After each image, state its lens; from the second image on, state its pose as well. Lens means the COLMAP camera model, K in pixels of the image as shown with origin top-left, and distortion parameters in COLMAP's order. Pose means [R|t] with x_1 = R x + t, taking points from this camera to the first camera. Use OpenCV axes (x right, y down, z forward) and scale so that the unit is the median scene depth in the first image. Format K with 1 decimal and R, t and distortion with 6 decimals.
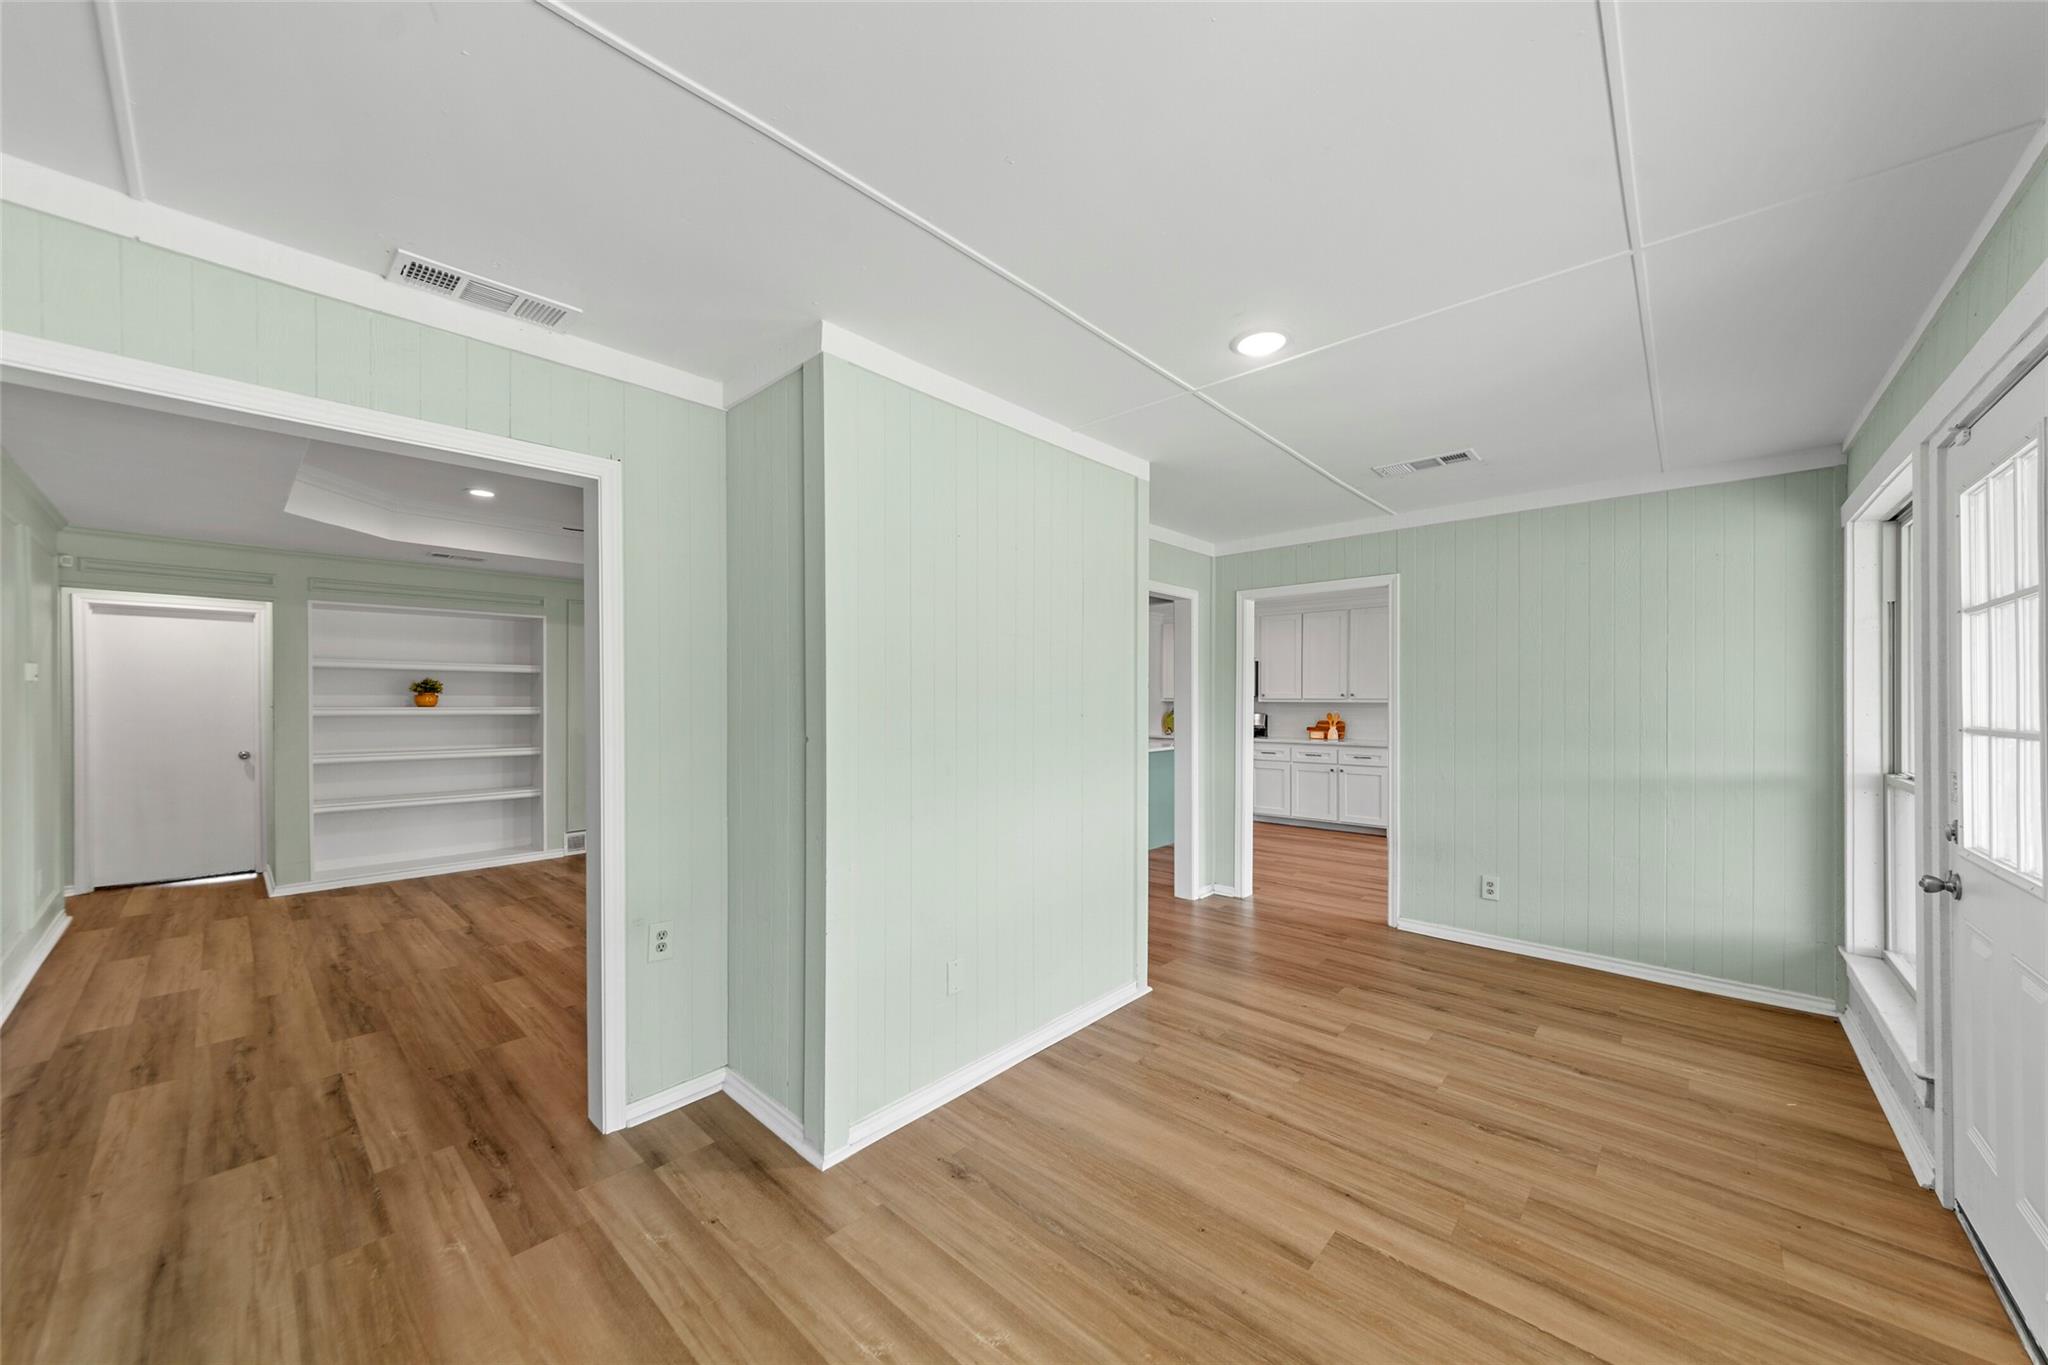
lens RADIAL K [[737.0, 0, 1019.5], [0, 737.0, 702.3], [0, 0, 1]] dist [-0.001416, -0.000065]
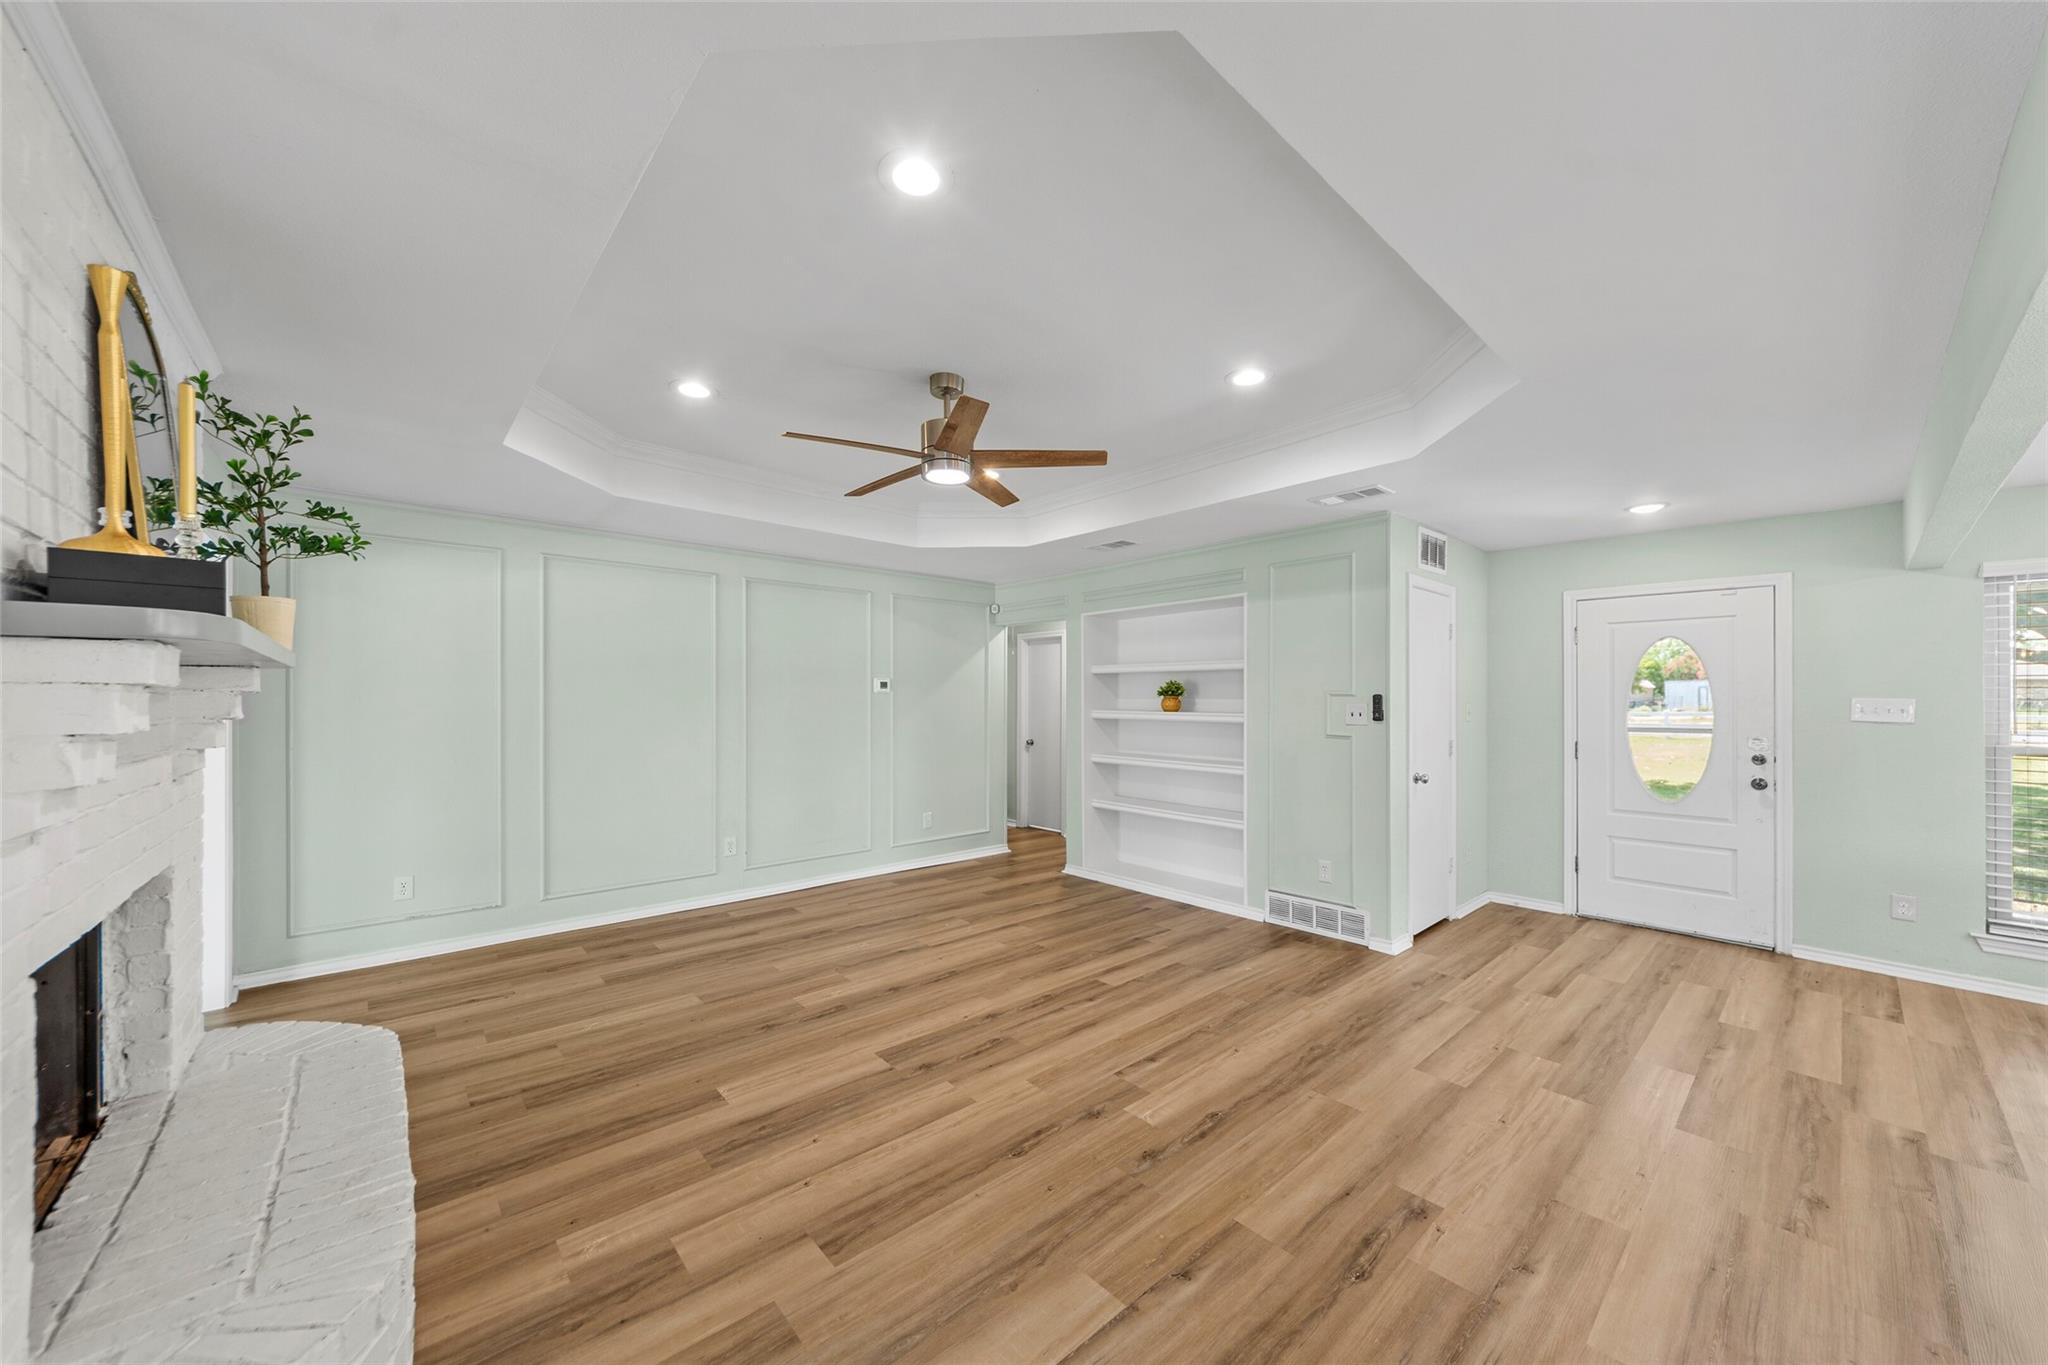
lens RADIAL K [[736.3, 0, 1037.9], [0, 736.3, 700.9], [0, 0, 1]] dist [0.001200, 0.000165]
pose [[-0.087455, 0.000324, -0.996168, 0.141366], [-0.006954, 0.999975, 0.000936, -0.007086], [0.996144, 0.007009, -0.087450, 1.011914]]
